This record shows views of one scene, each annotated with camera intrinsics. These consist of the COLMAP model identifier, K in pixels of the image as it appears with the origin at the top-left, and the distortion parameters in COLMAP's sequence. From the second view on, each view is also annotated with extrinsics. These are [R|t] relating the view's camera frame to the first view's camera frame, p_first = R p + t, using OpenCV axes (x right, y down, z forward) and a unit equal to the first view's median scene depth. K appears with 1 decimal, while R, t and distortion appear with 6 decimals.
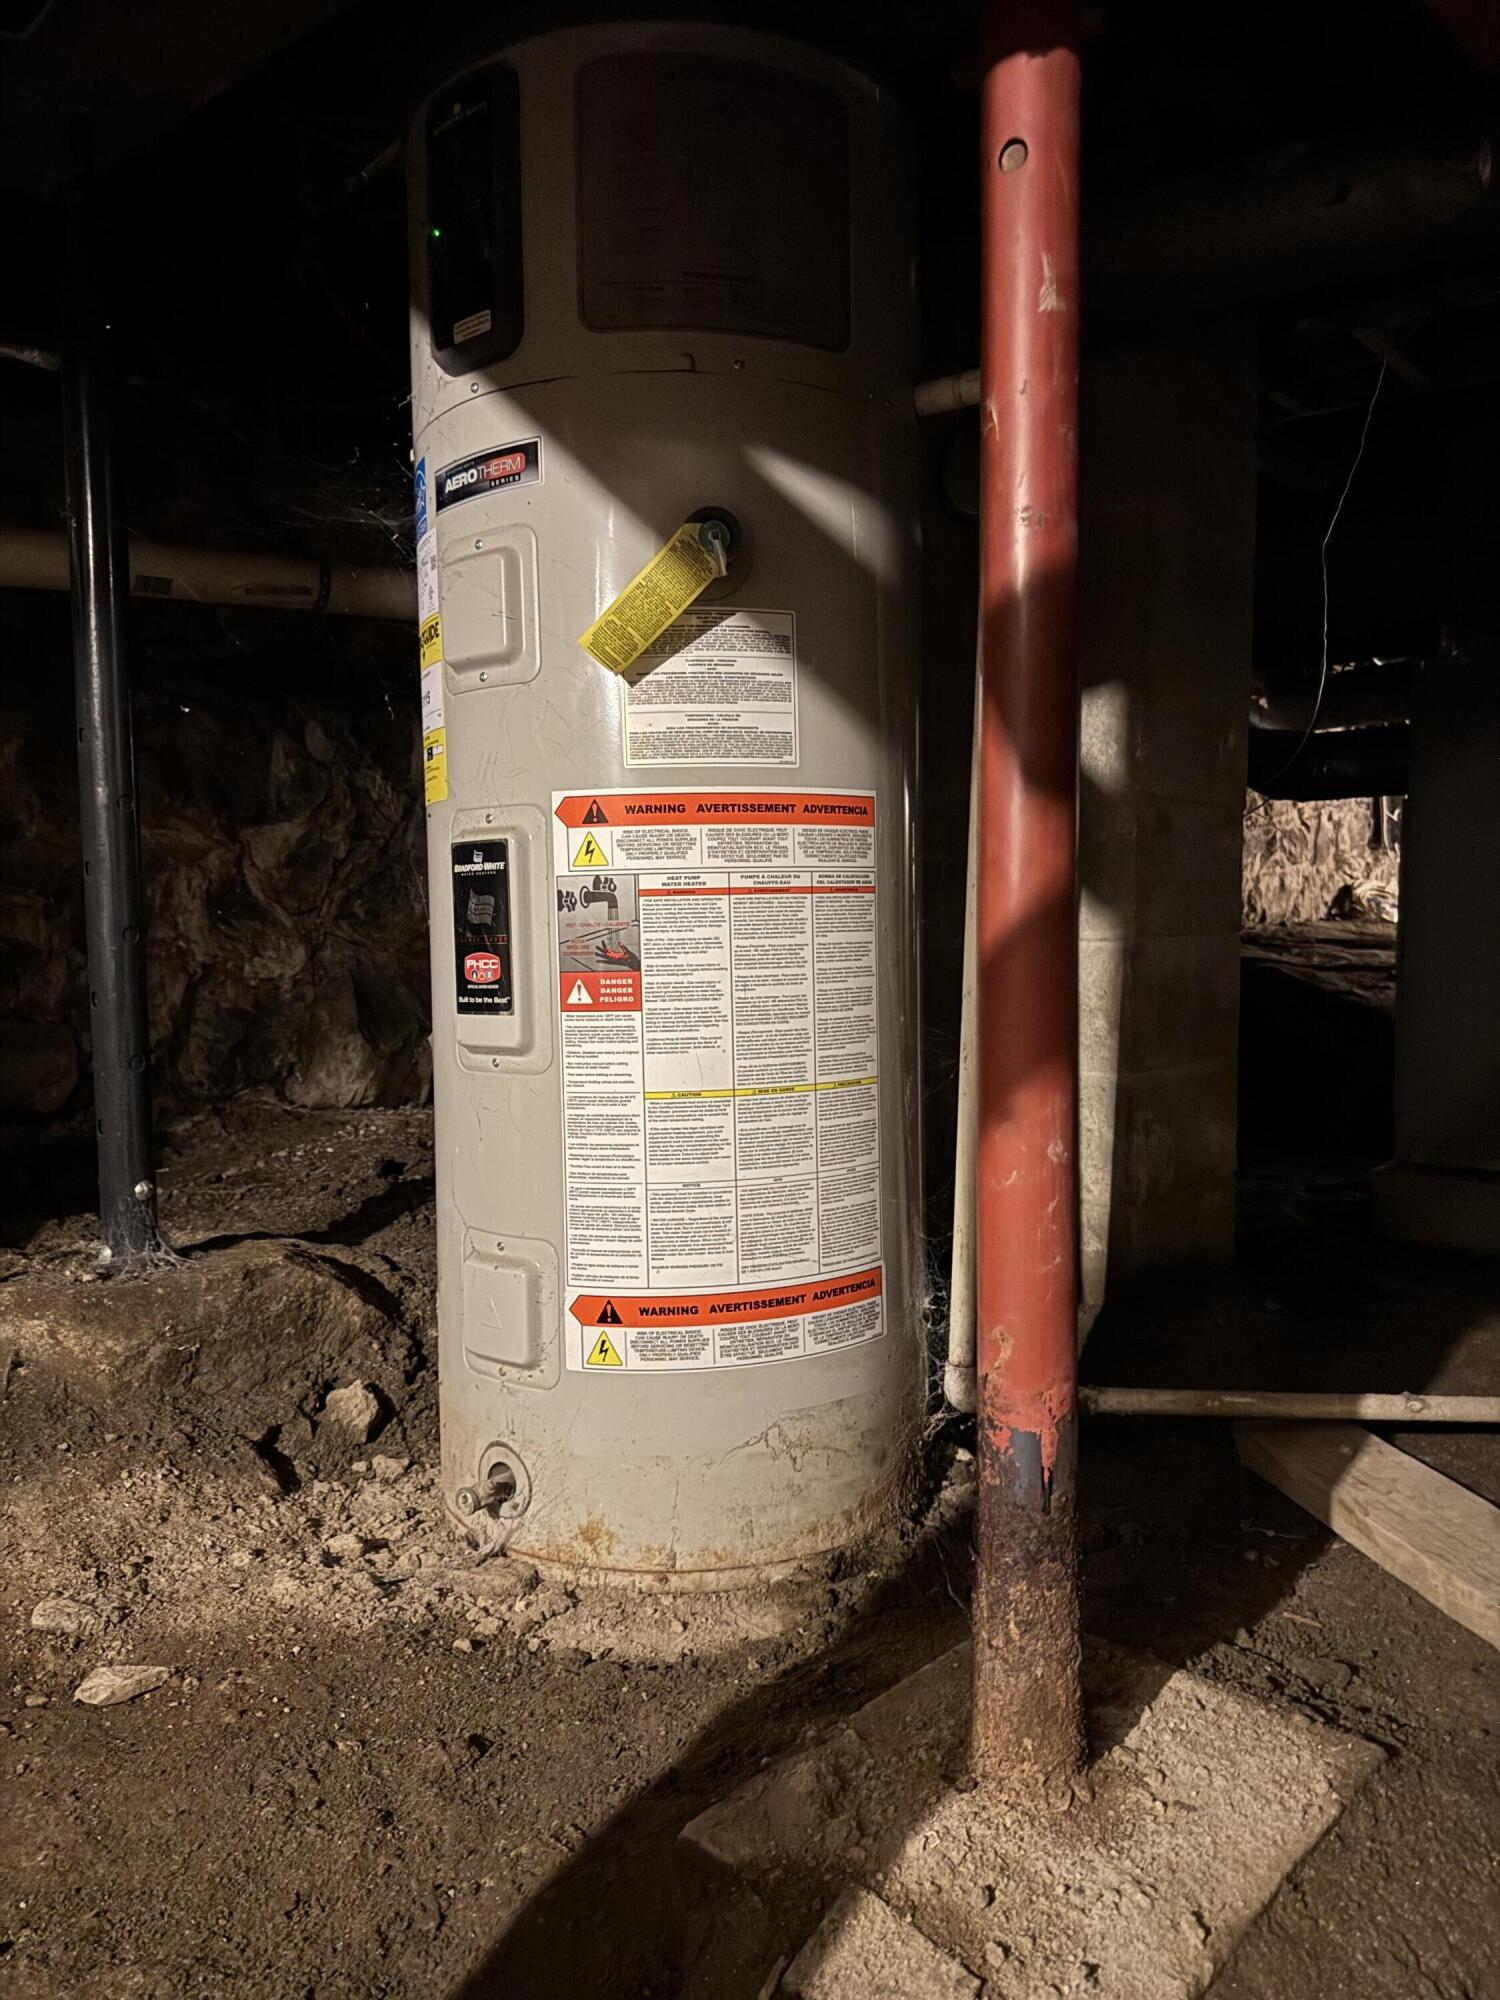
lens RADIAL K [[1398.8, 0, 750.0], [0, 1398.8, 1000.0], [0, 0, 1]] dist [0.115624, -0.125427]
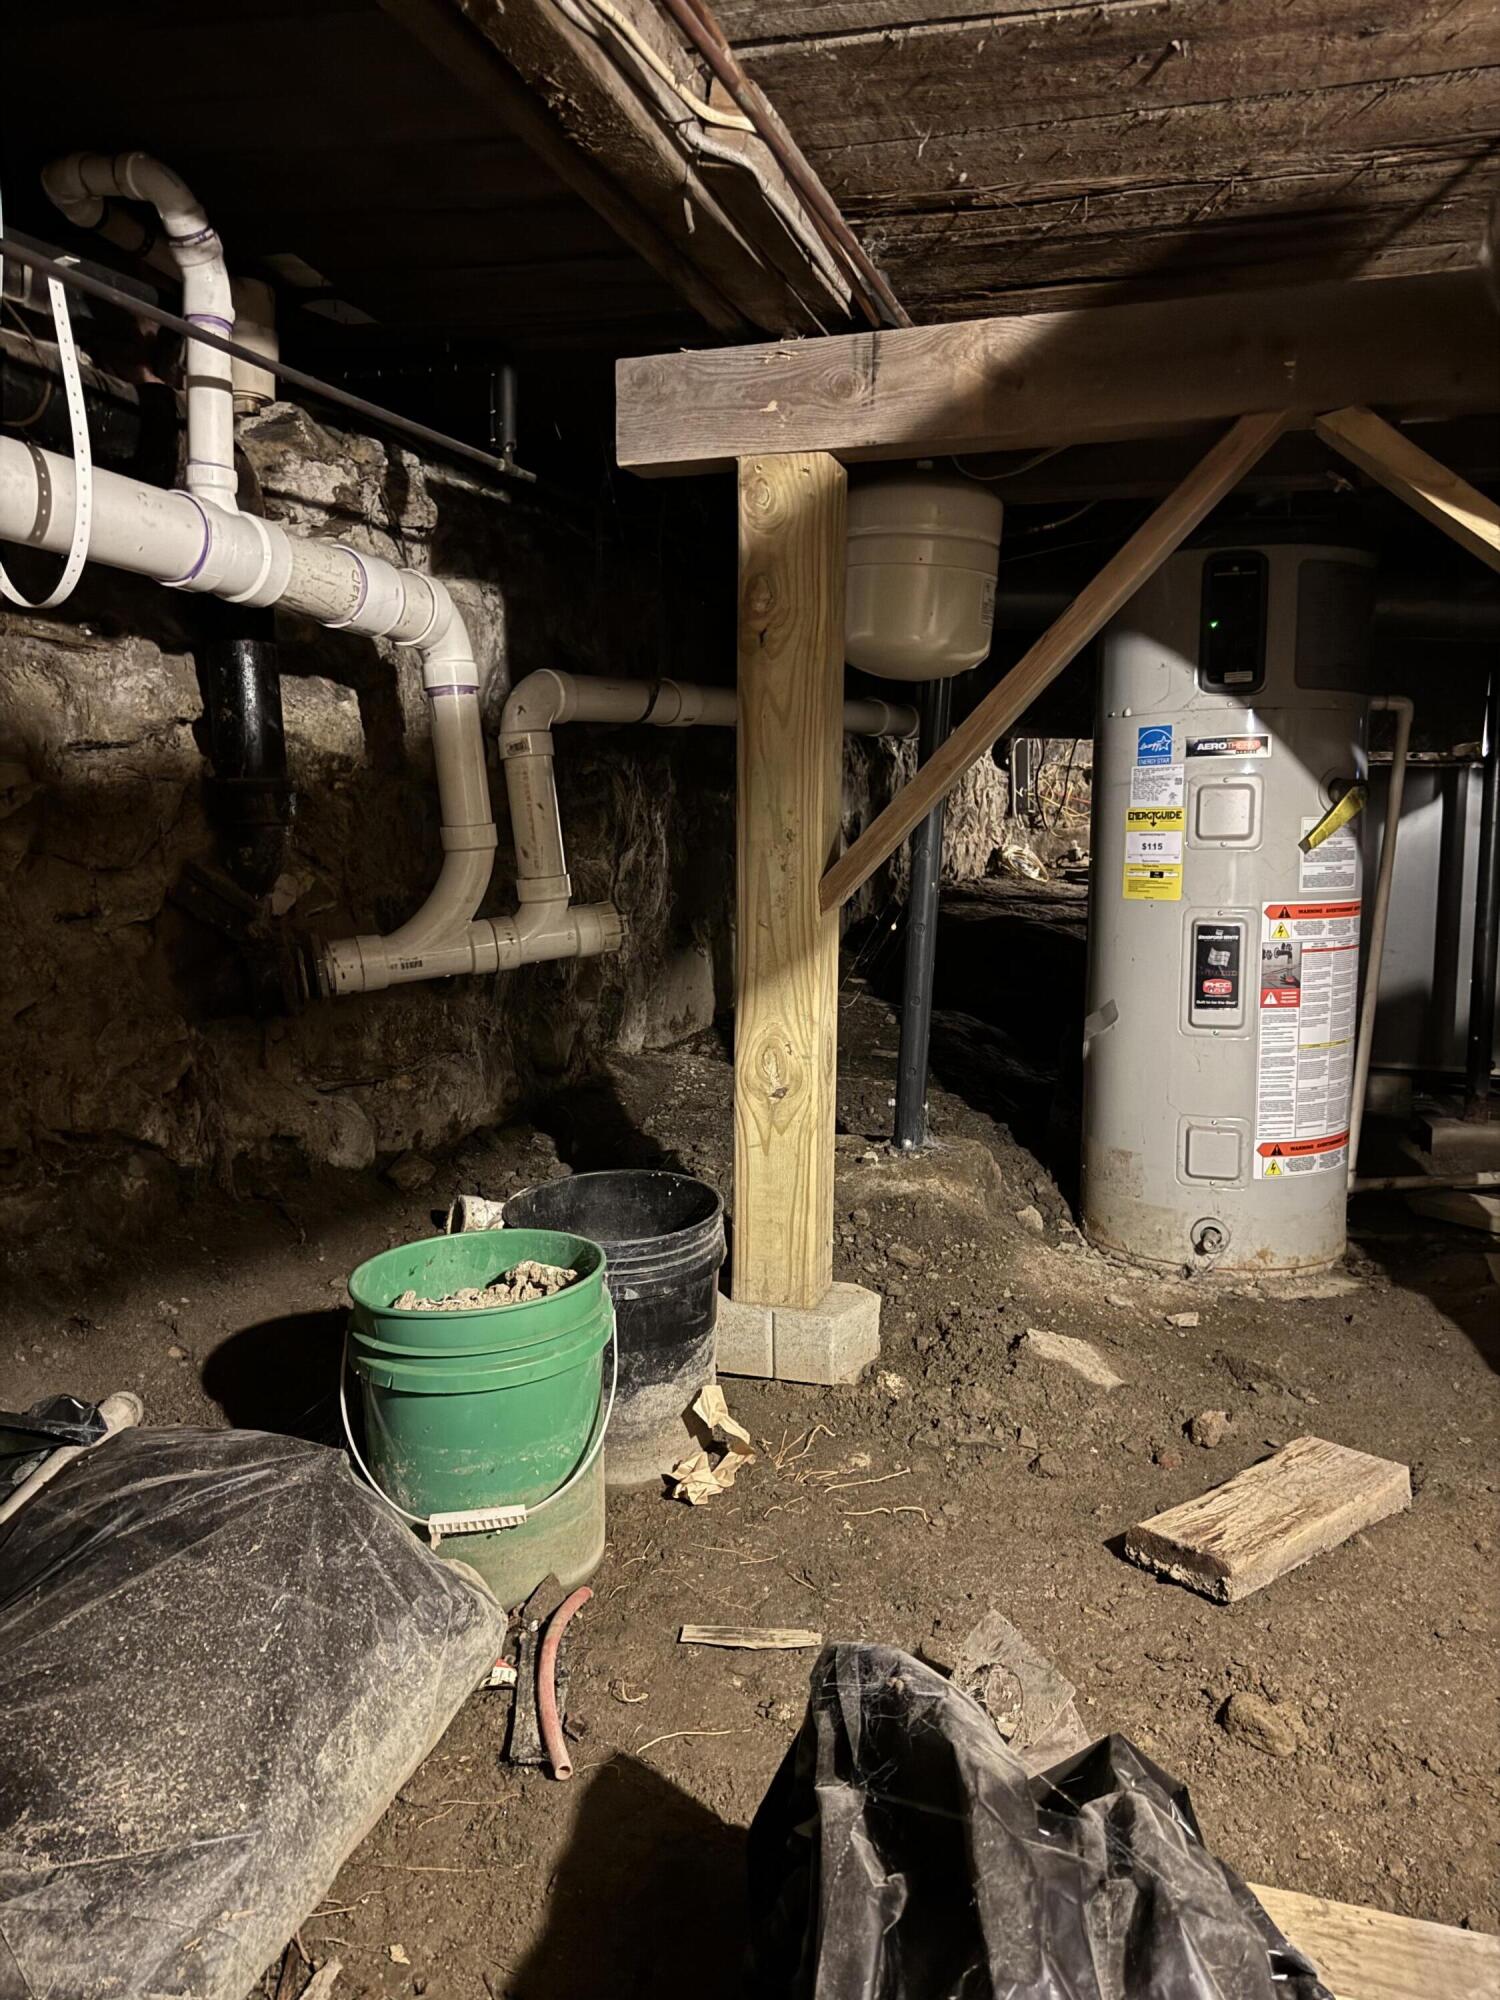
lens RADIAL K [[1398.8, 0, 750.0], [0, 1398.8, 1000.0], [0, 0, 1]] dist [0.115624, -0.125427]
pose [[0.932665, -0.026203, 0.359791, -1.591723], [0.005537, 0.998281, 0.058350, -0.129656], [-0.360702, -0.052429, 0.931206, -0.676686]]
